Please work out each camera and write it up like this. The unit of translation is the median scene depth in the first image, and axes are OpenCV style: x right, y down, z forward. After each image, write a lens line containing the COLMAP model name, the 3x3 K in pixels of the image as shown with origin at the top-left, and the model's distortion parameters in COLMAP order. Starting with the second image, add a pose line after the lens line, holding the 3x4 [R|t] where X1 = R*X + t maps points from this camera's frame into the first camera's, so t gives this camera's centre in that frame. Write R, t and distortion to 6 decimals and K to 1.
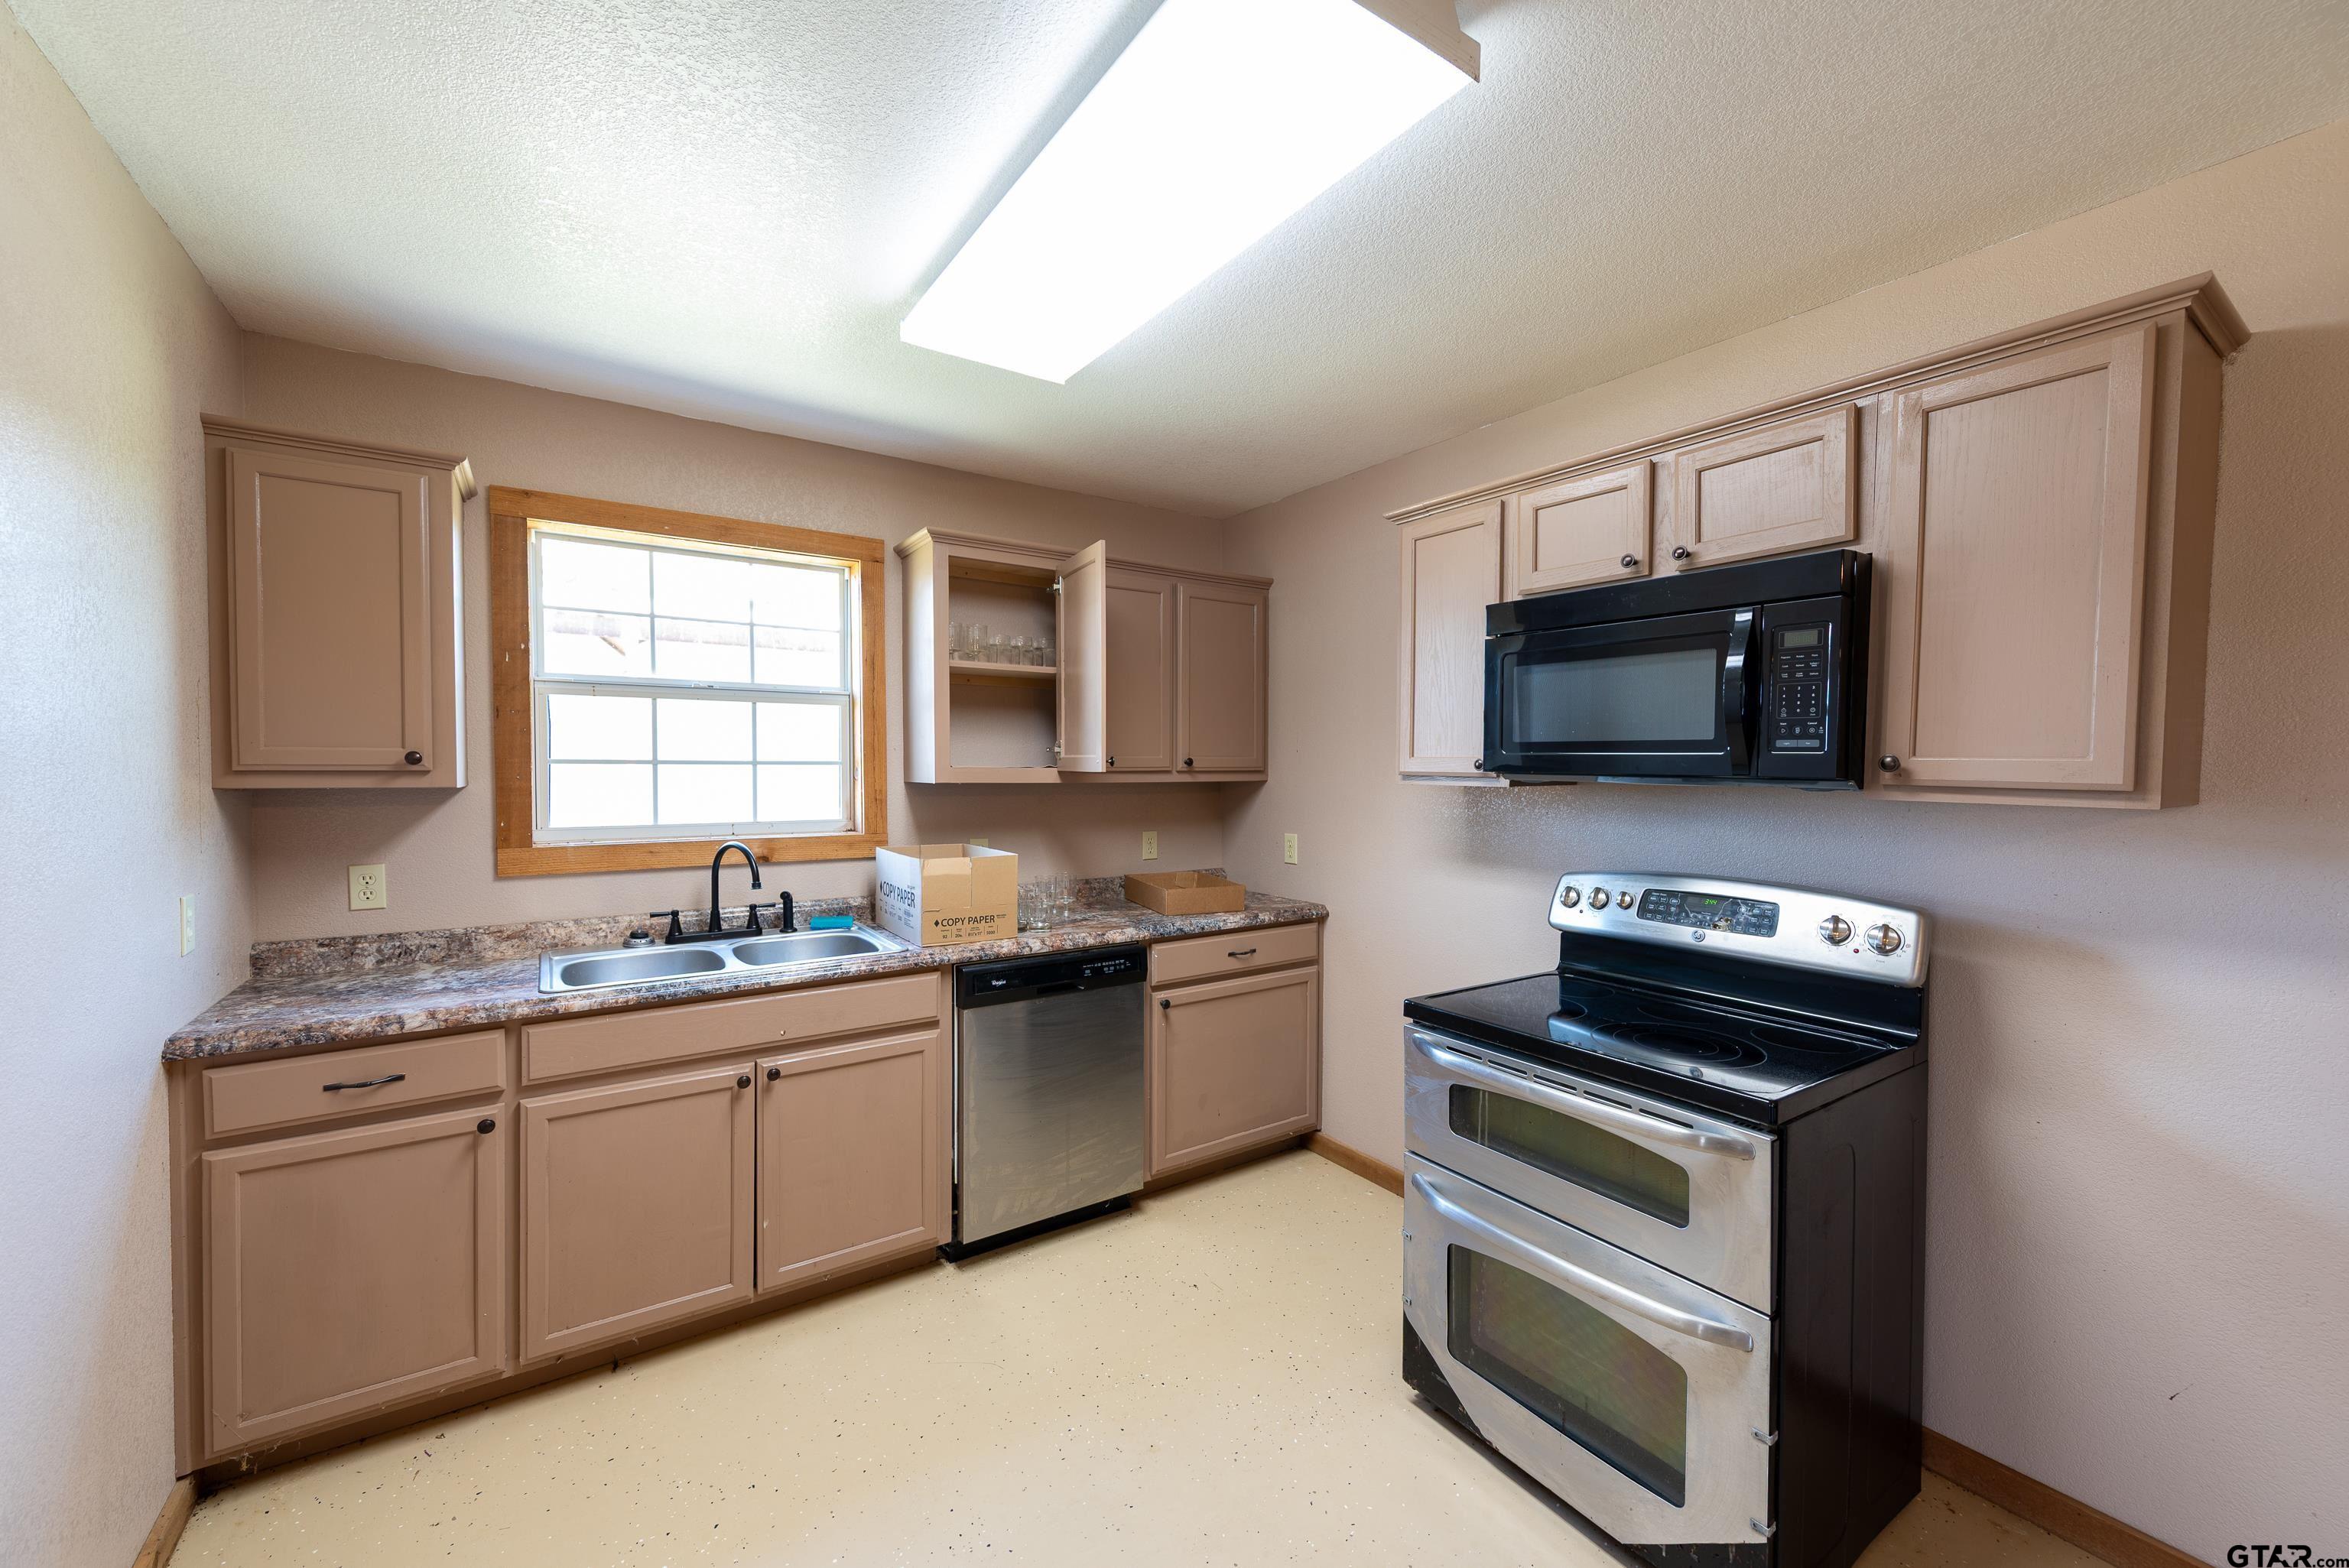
lens RADIAL K [[921.5, 0, 1178.2], [0, 921.5, 784.8], [0, 0, 1]] dist [0.013420, -0.003062]
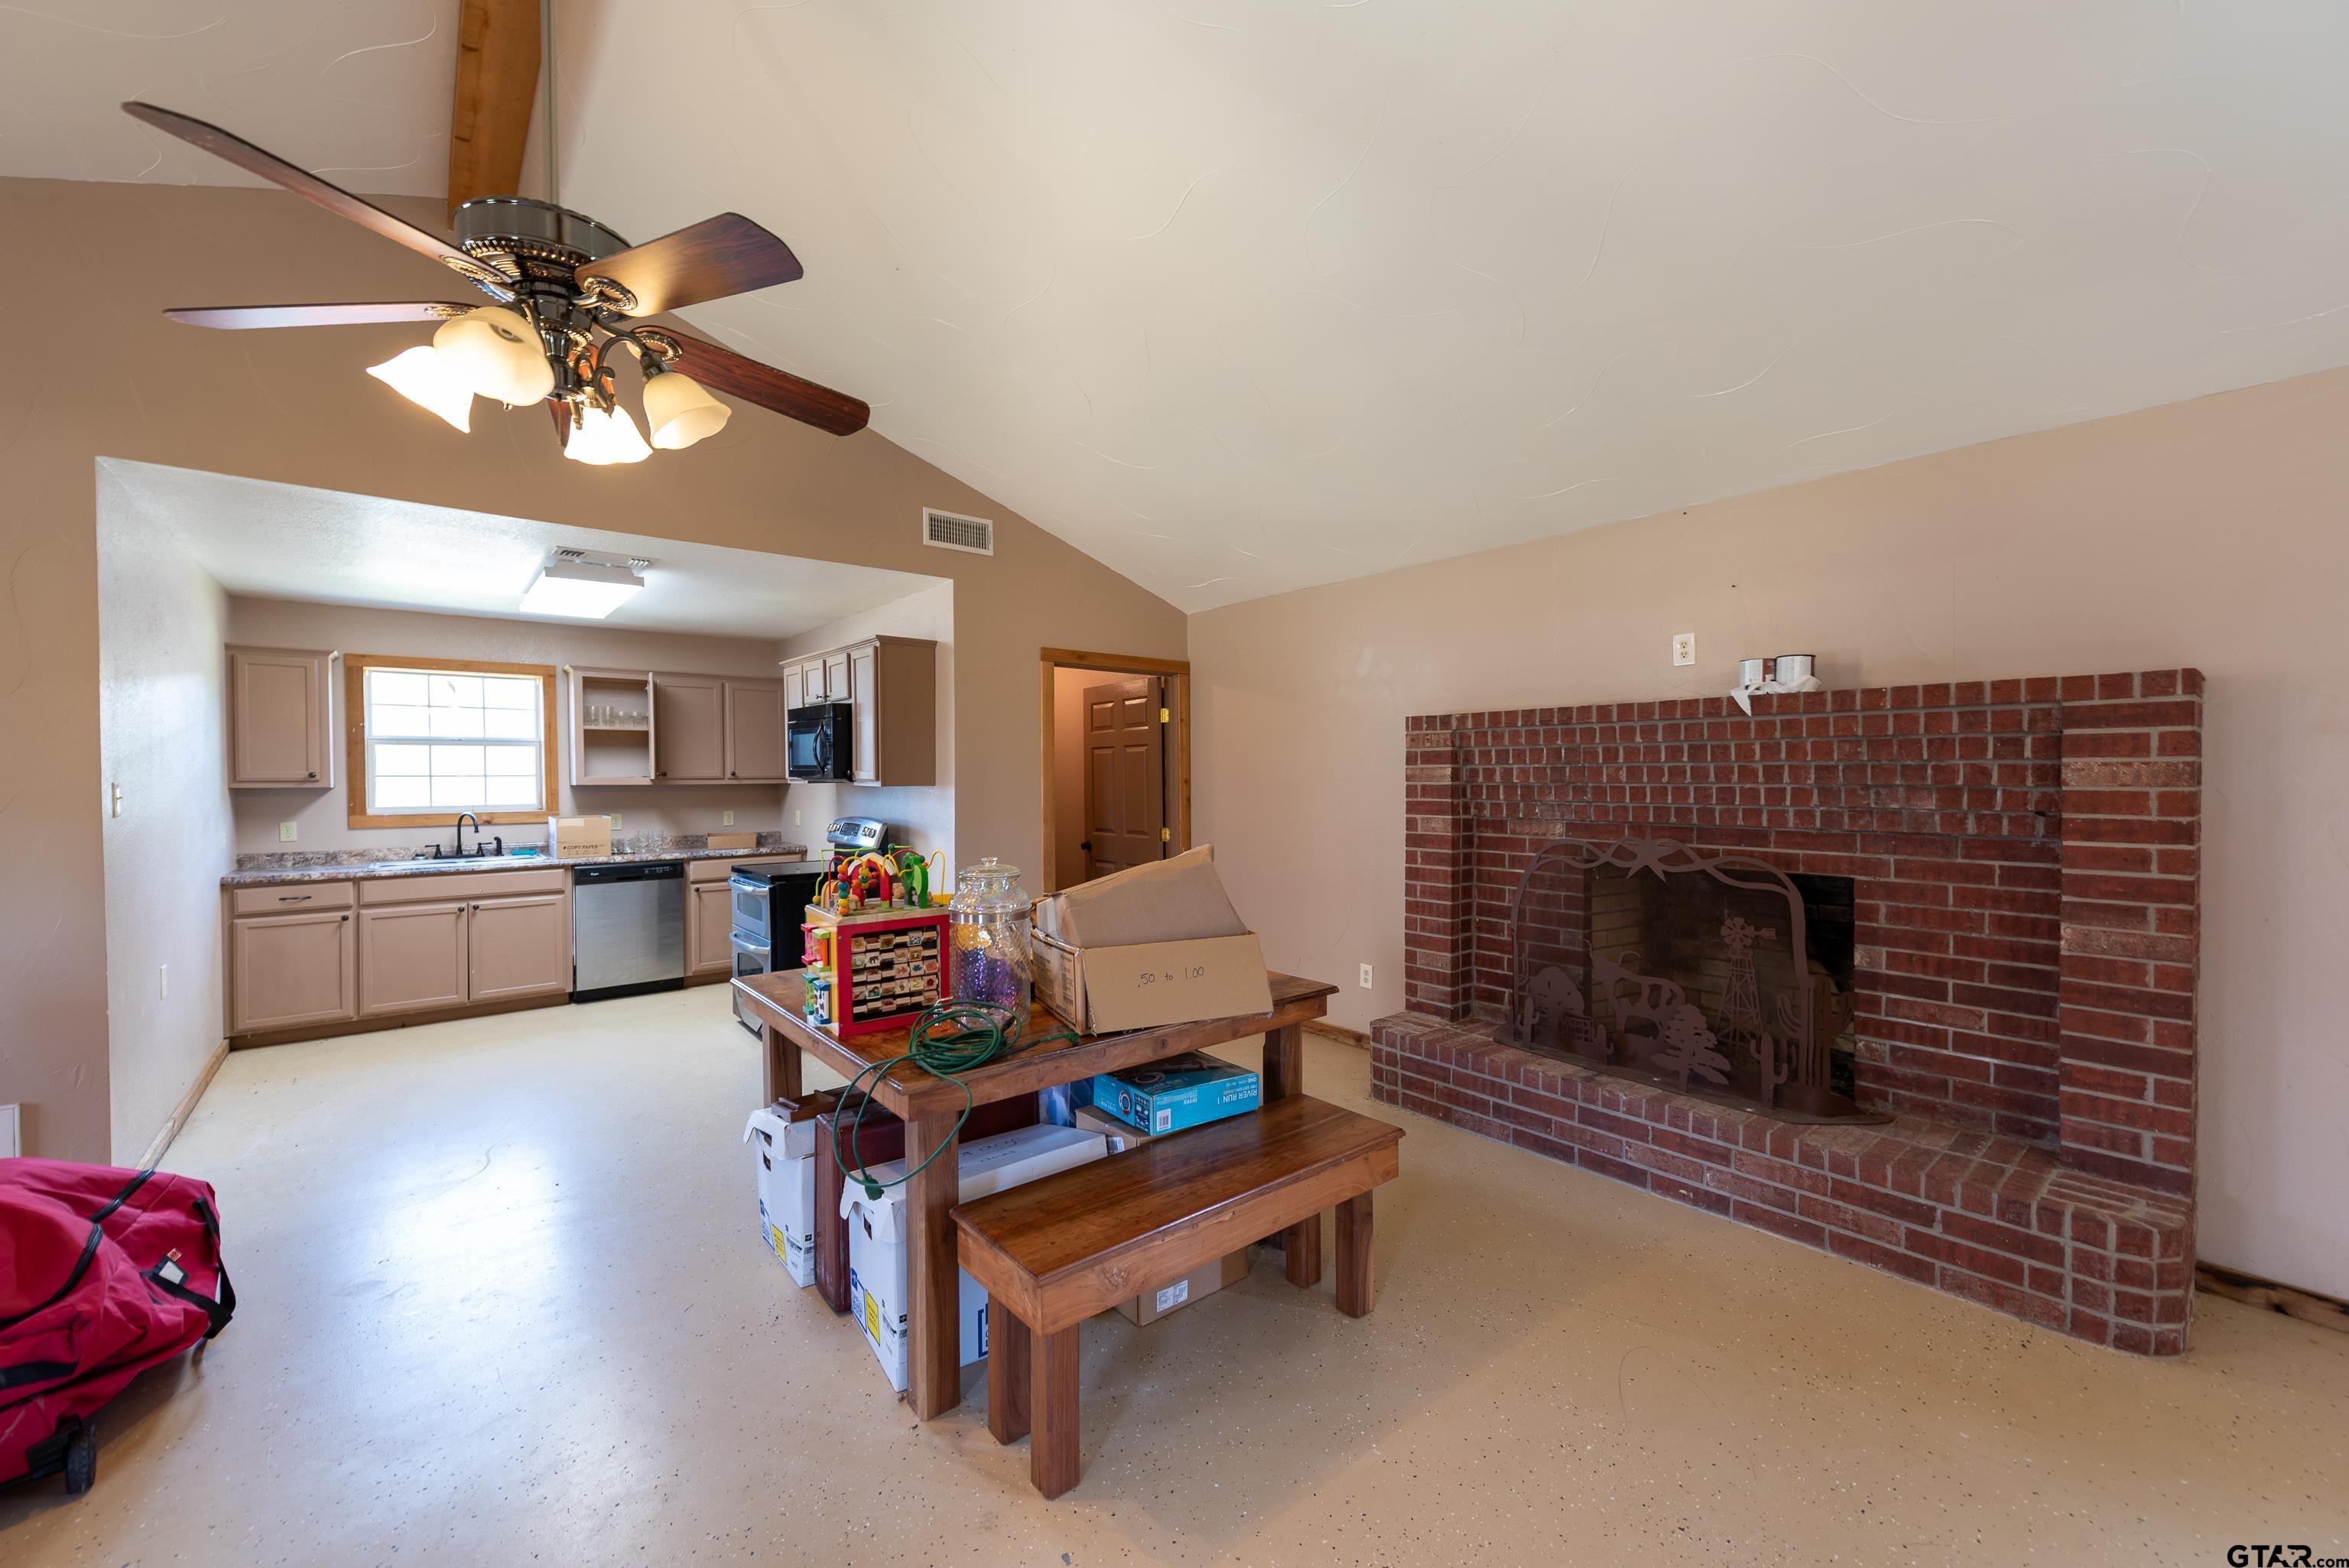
lens RADIAL K [[921.5, 0, 1173.1], [0, 921.5, 785.6], [0, 0, 1]] dist [0.013420, -0.003062]
pose [[0.995635, -0.009803, 0.092821, 0.995951], [0.010611, 0.999910, -0.008219, 0.035155], [-0.092732, 0.009168, 0.995649, -1.360939]]
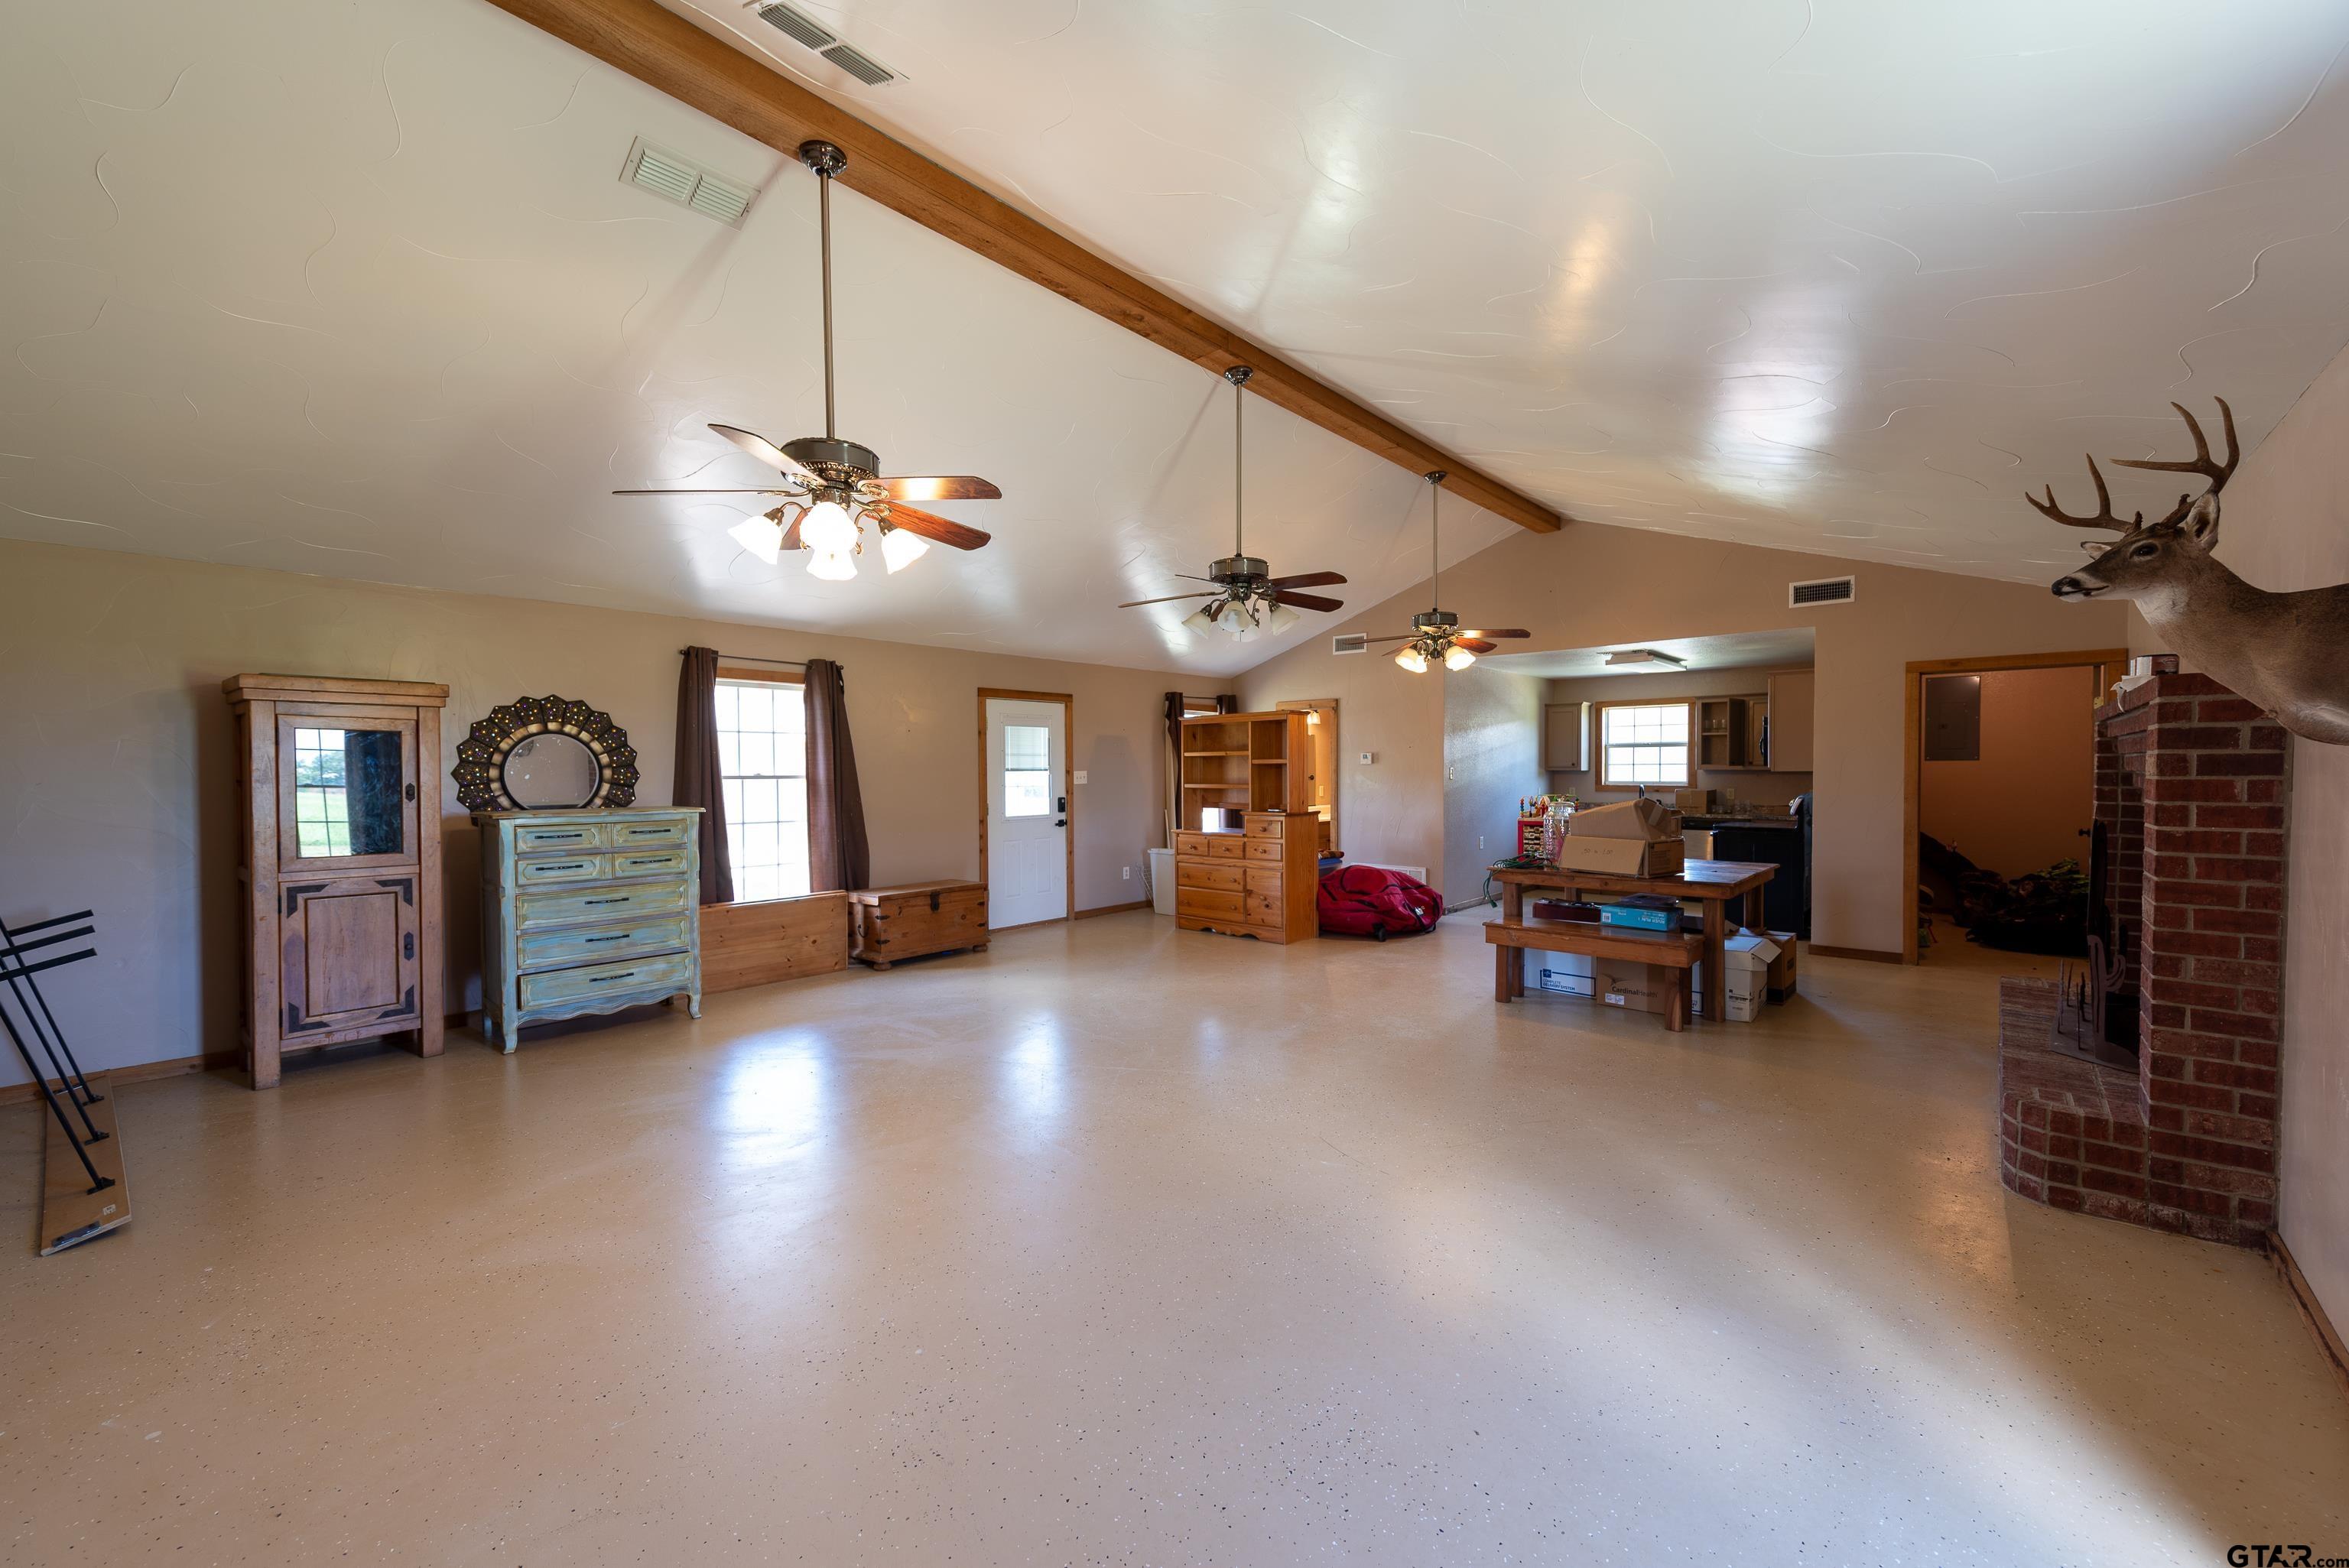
lens RADIAL K [[946.9, 0, 1176.4], [0, 946.9, 782.4], [0, 0, 1]] dist [-0.000028, -0.000001]
pose [[0.248959, 0.009334, -0.968469, 2.964688], [-0.015863, 0.999859, 0.005558, 0.062551], [0.968384, 0.013979, 0.249072, -1.937051]]
